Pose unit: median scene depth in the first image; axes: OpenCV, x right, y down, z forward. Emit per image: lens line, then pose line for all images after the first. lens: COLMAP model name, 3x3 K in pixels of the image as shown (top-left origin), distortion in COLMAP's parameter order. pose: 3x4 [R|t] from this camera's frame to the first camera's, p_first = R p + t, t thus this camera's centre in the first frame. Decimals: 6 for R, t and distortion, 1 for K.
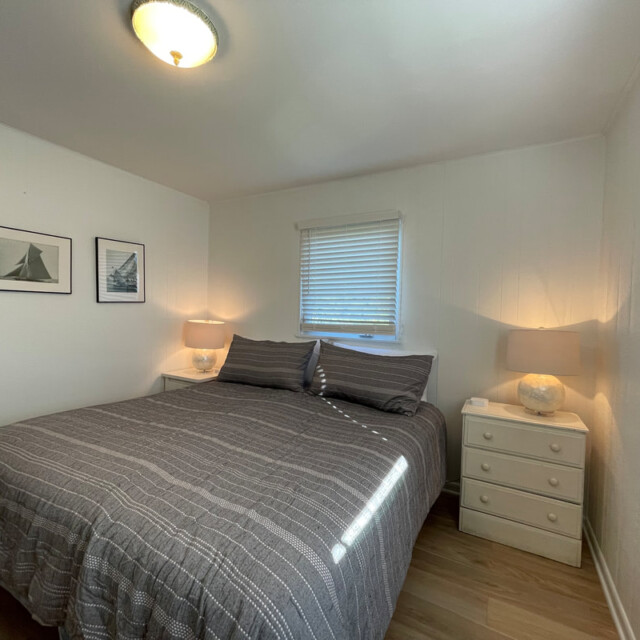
lens RADIAL K [[339.4, 0, 318.9], [0, 339.4, 320.9], [0, 0, 1]] dist [-0.001112, -0.001432]
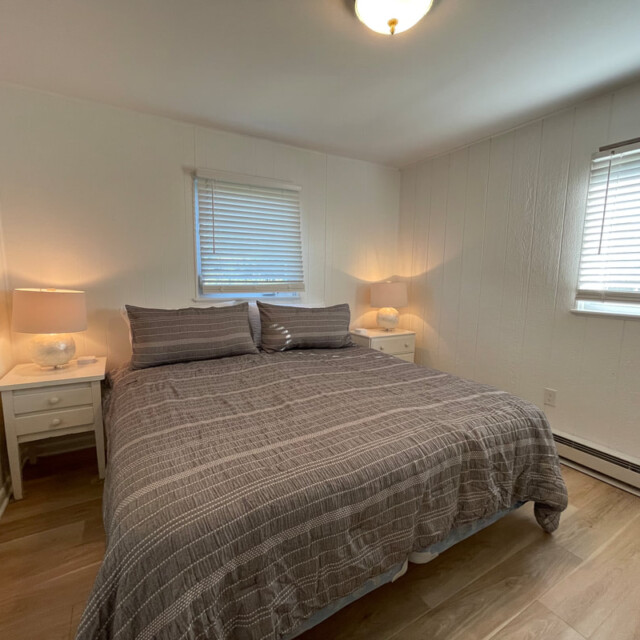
lens RADIAL K [[339.4, 0, 316.4], [0, 339.4, 318.5], [0, 0, 1]] dist [-0.001112, -0.001432]
pose [[0.523139, -0.128835, 0.842453, -0.844232], [0.026517, 0.990490, 0.135008, -0.025607], [-0.851834, -0.048288, 0.521581, 0.348598]]
